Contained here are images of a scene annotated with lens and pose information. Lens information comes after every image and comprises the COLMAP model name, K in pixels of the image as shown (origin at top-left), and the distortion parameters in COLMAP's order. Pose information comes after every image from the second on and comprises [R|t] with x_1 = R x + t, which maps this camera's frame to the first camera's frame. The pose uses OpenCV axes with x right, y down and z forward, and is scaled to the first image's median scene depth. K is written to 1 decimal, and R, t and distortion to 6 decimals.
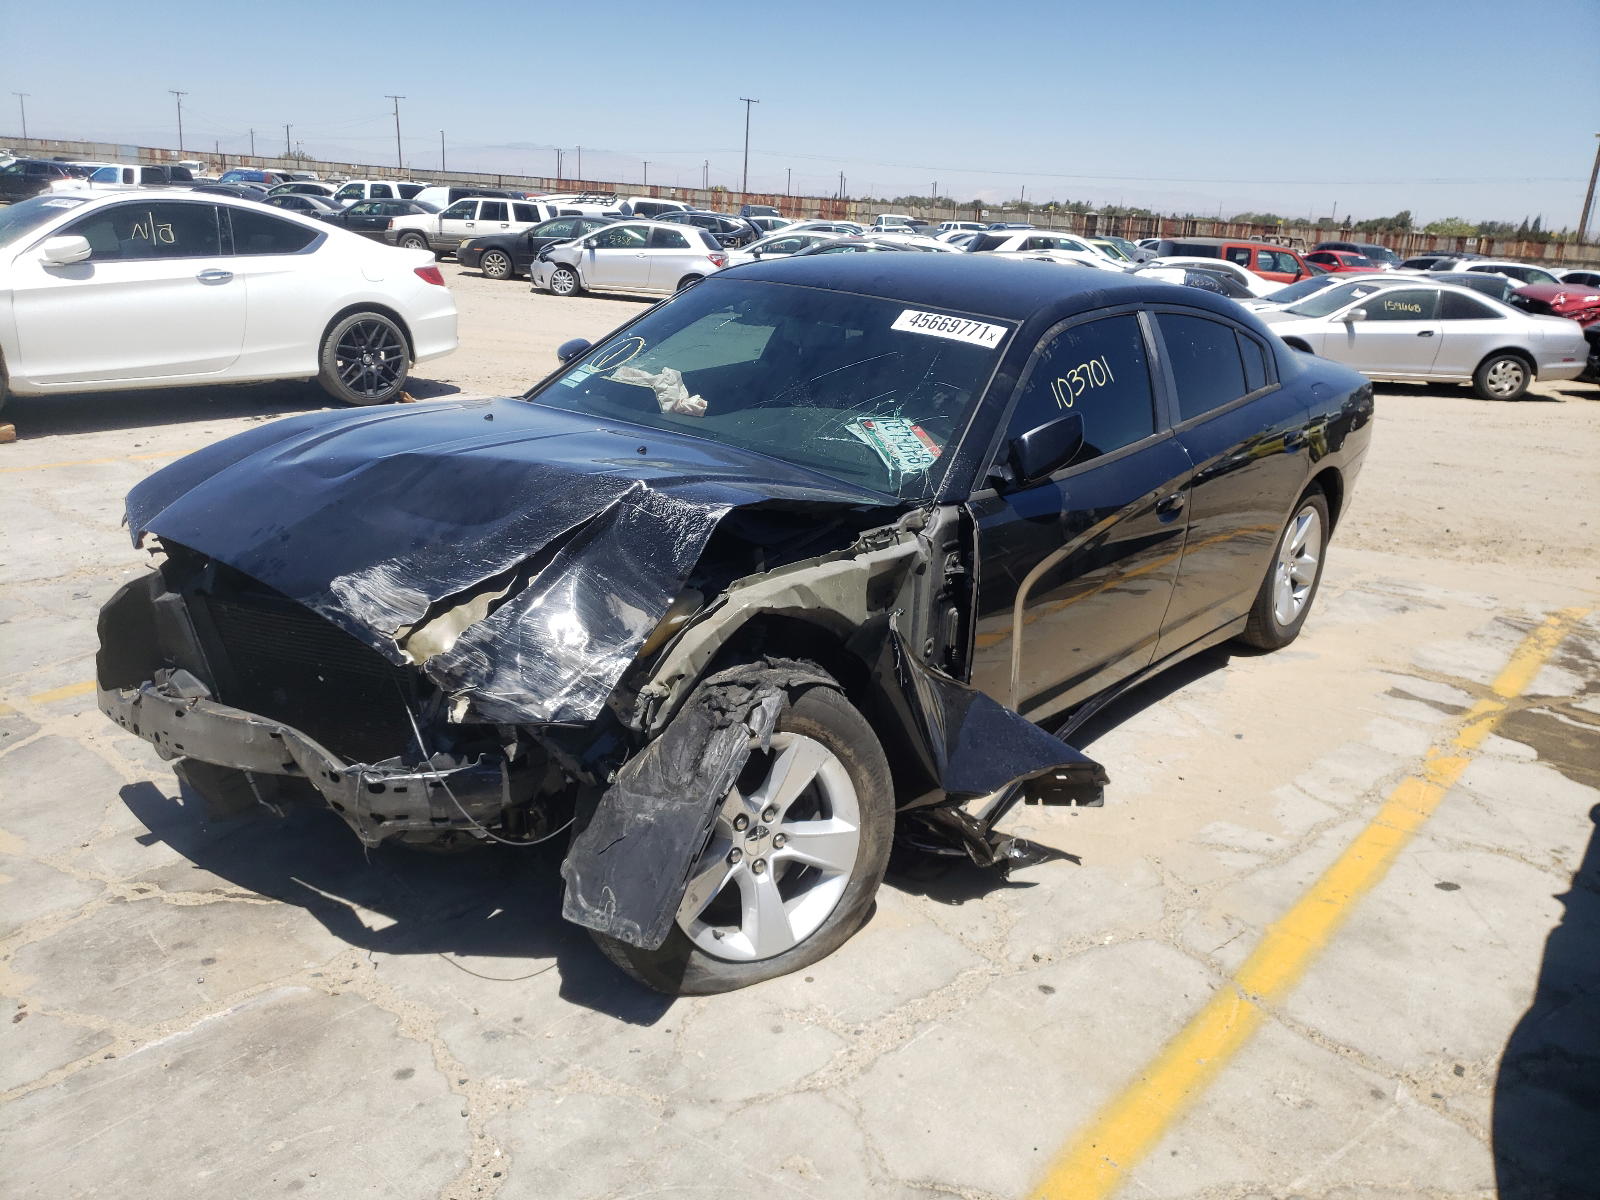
lens RADIAL K [[1239.8, 0, 798.0], [0, 1239.8, 573.1], [0, 0, 1]] dist [0.033723, -0.006264]
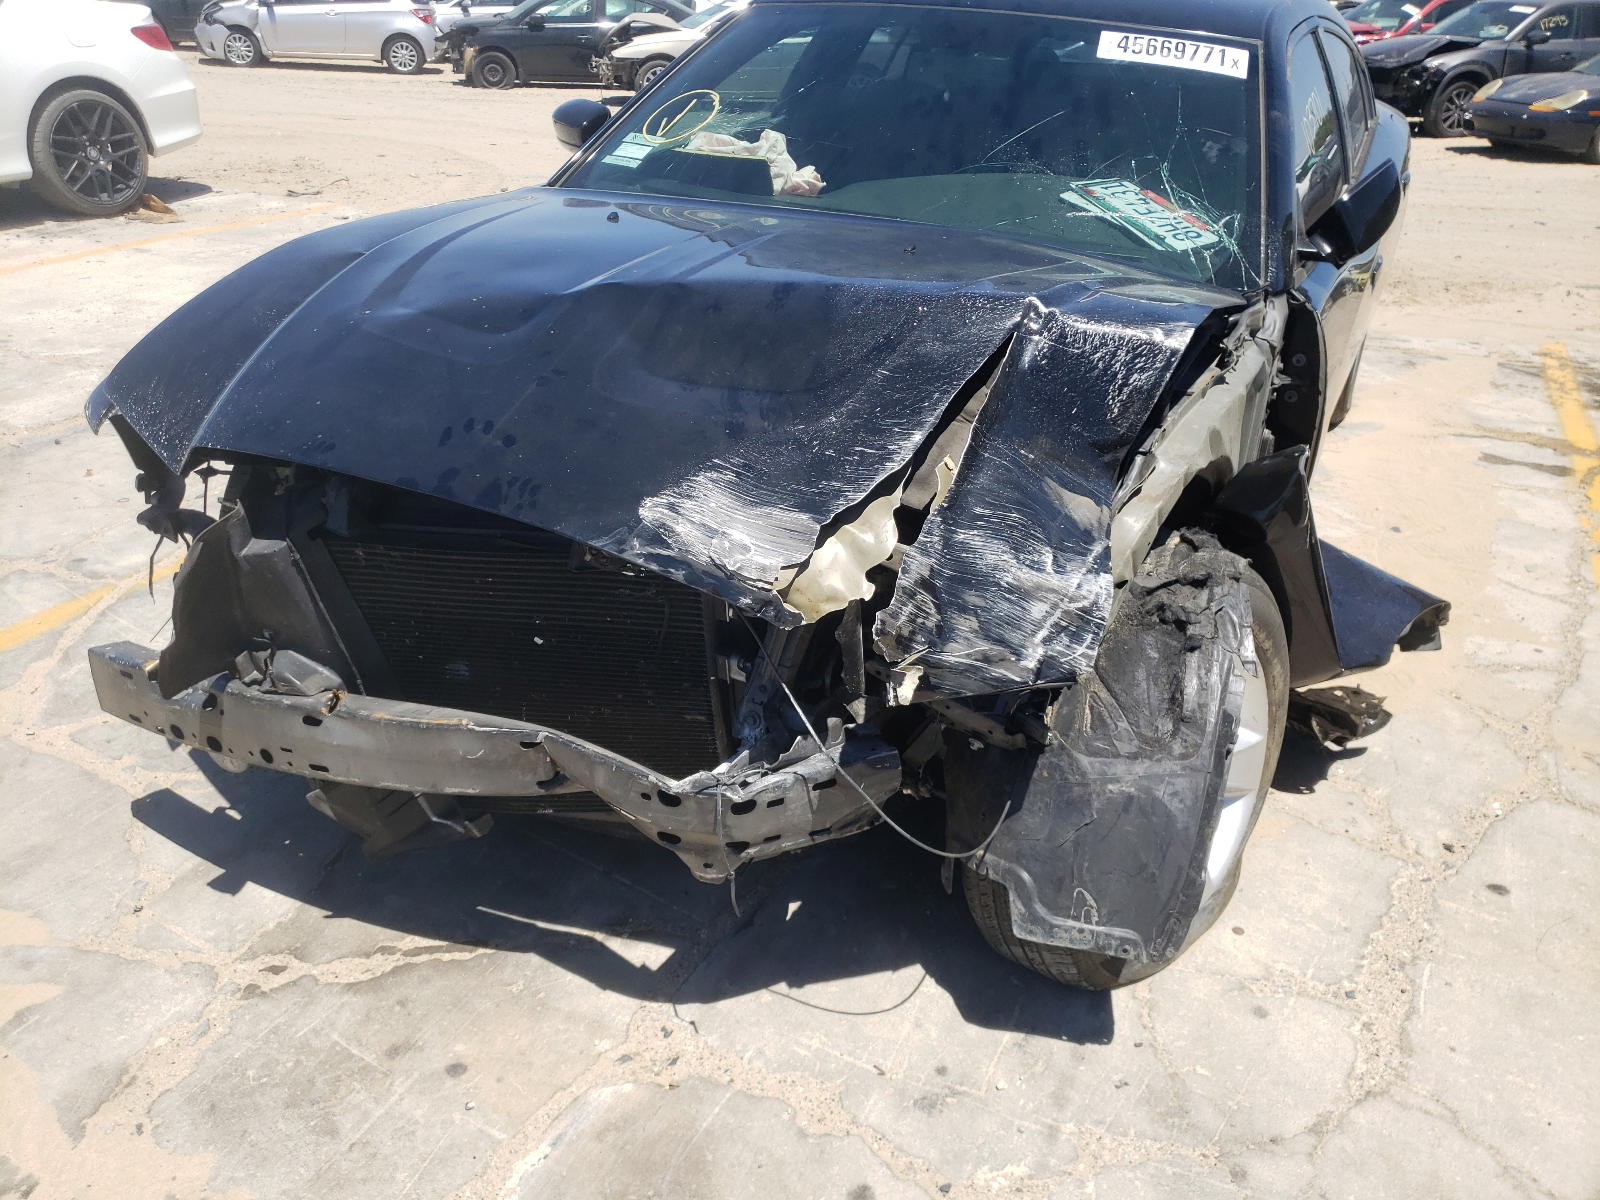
lens RADIAL K [[1227.1, 0, 800.0], [0, 1227.1, 600.0], [0, 0, 1]] dist [0.046895, -0.051794]
pose [[0.969395, -0.131073, 0.207590, -0.397946], [0.088305, 0.975120, 0.203333, -0.061130], [-0.229077, -0.178778, 0.956850, 0.358488]]
